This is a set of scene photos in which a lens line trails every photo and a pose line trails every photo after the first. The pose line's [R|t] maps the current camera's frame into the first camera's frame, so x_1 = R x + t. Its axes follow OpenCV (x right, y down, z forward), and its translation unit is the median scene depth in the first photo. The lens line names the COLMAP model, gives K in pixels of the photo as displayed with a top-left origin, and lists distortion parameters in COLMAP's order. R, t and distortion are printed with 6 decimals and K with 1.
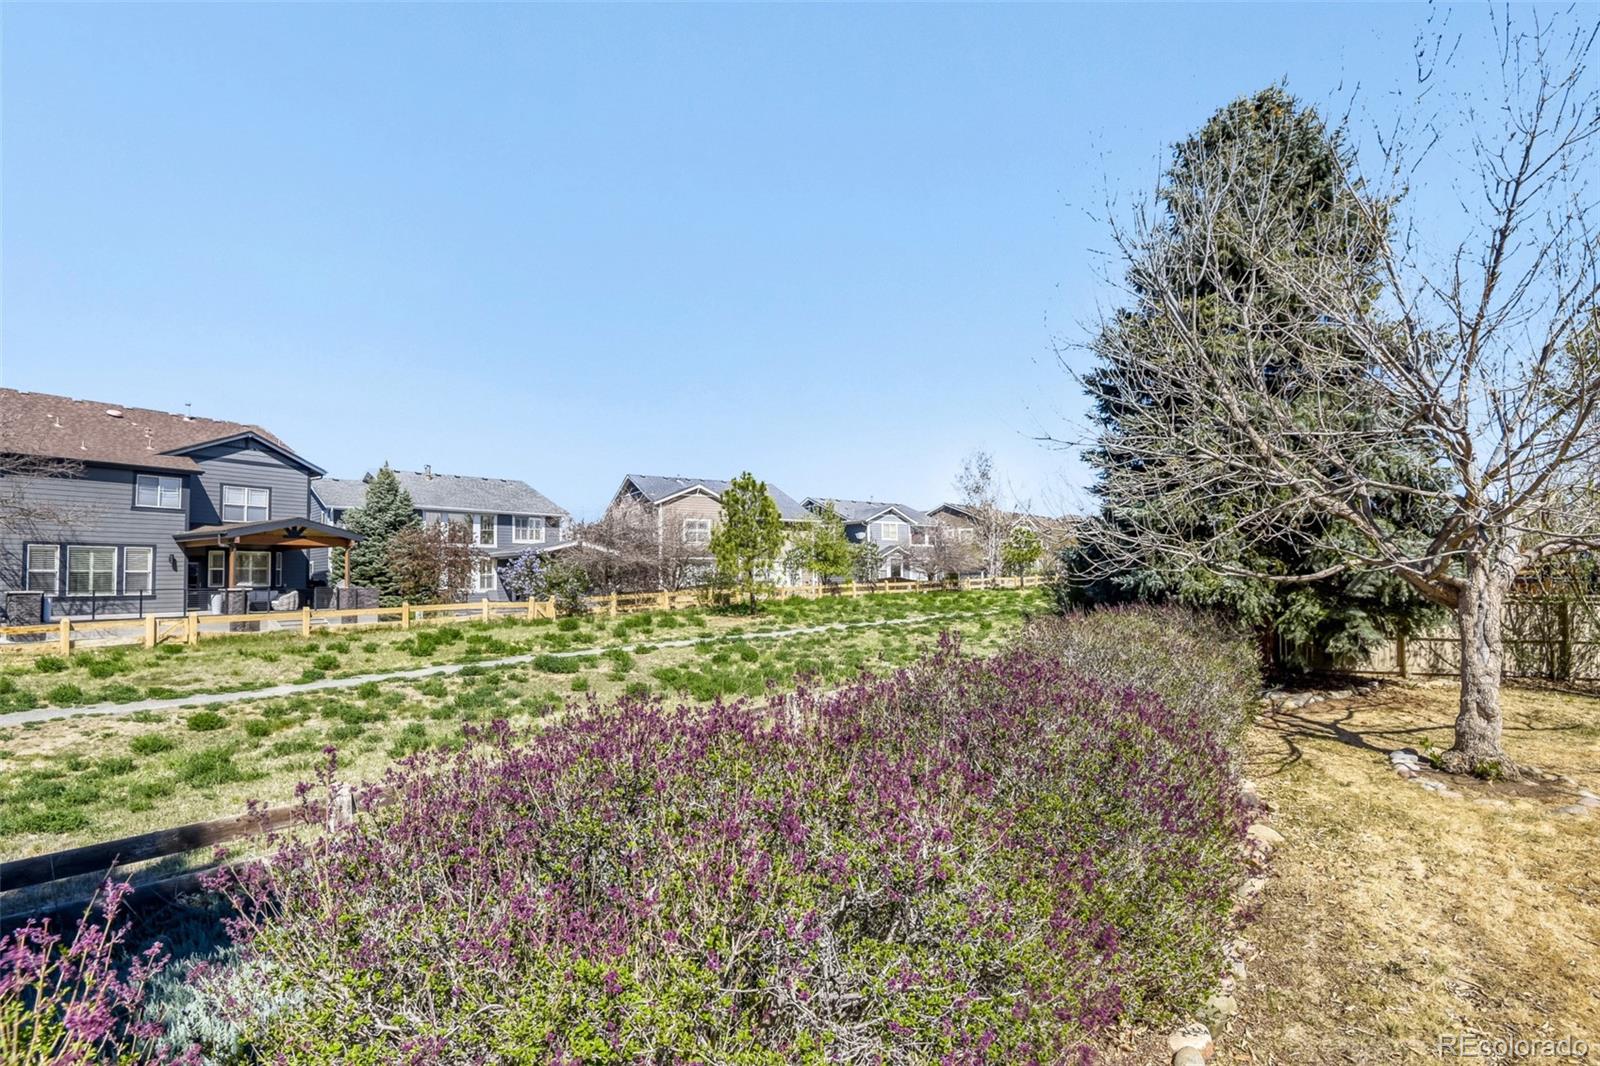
lens RADIAL K [[771.5, 0, 799.5], [0, 771.5, 527.5], [0, 0, 1]] dist [-0.002654, -0.020111]
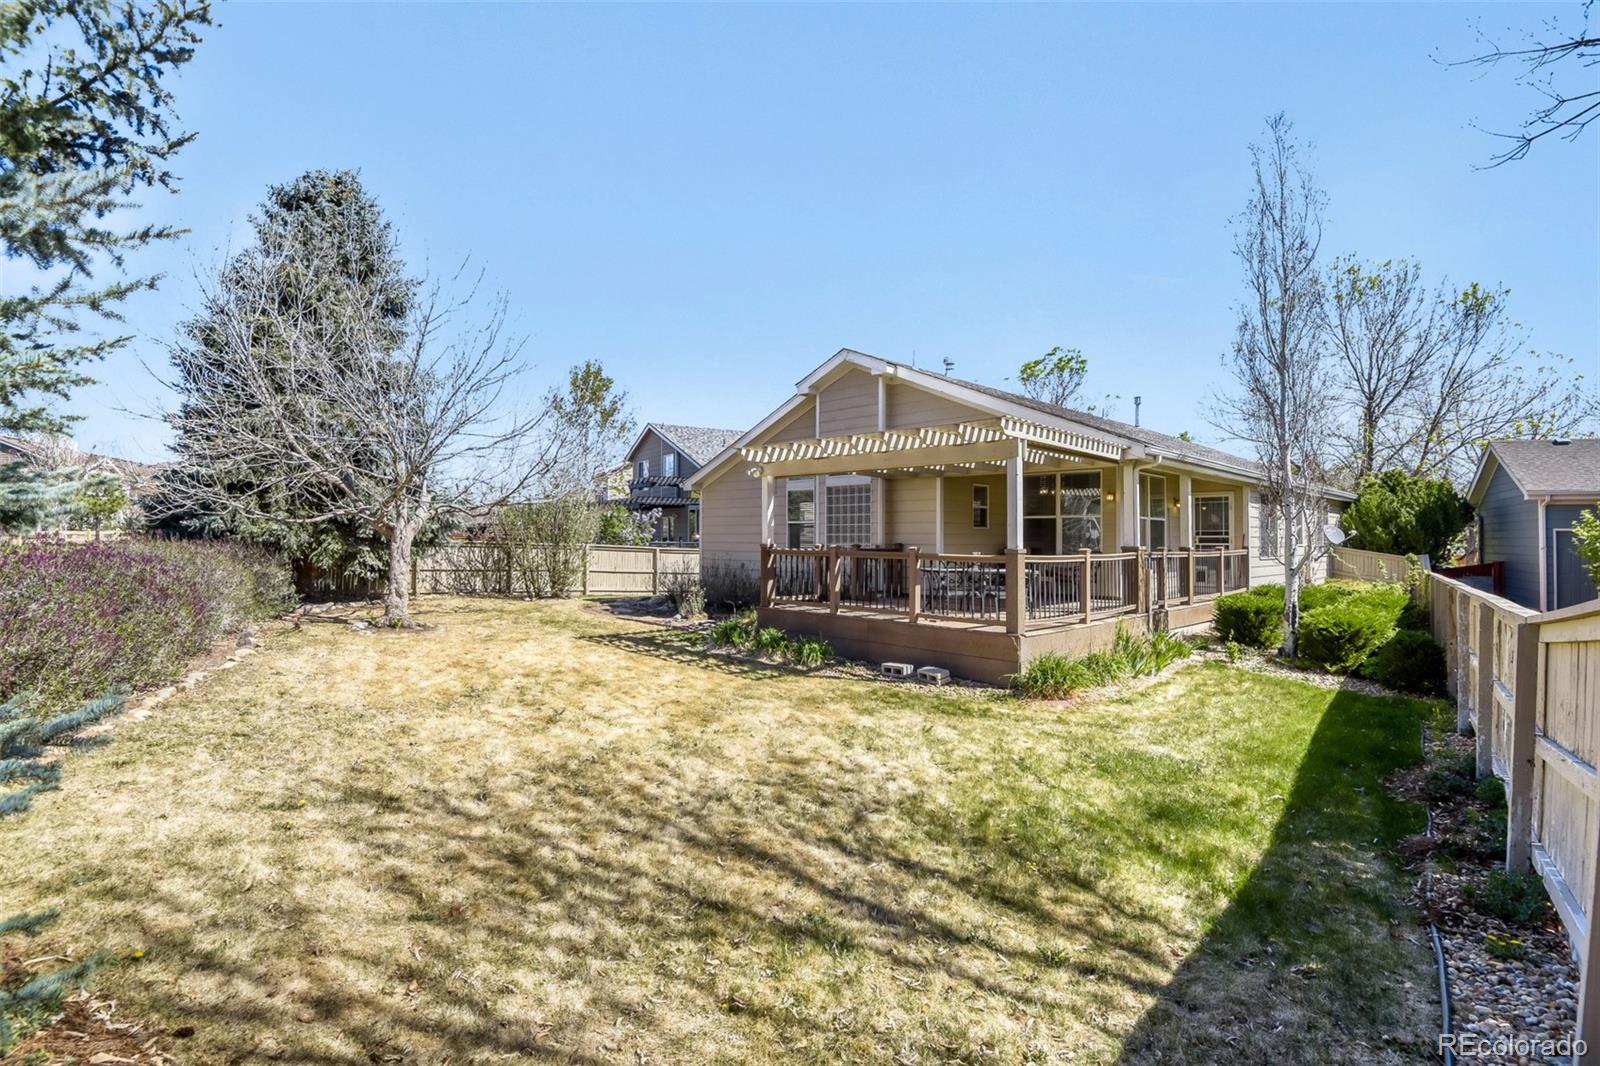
lens RADIAL K [[771.5, 0, 799.5], [0, 771.5, 527.5], [0, 0, 1]] dist [-0.002654, -0.020111]
pose [[0.518805, 0.026482, 0.854483, -0.051990], [-0.067785, 0.997647, 0.010236, -0.002230], [-0.852201, -0.063232, 0.519379, -0.193891]]
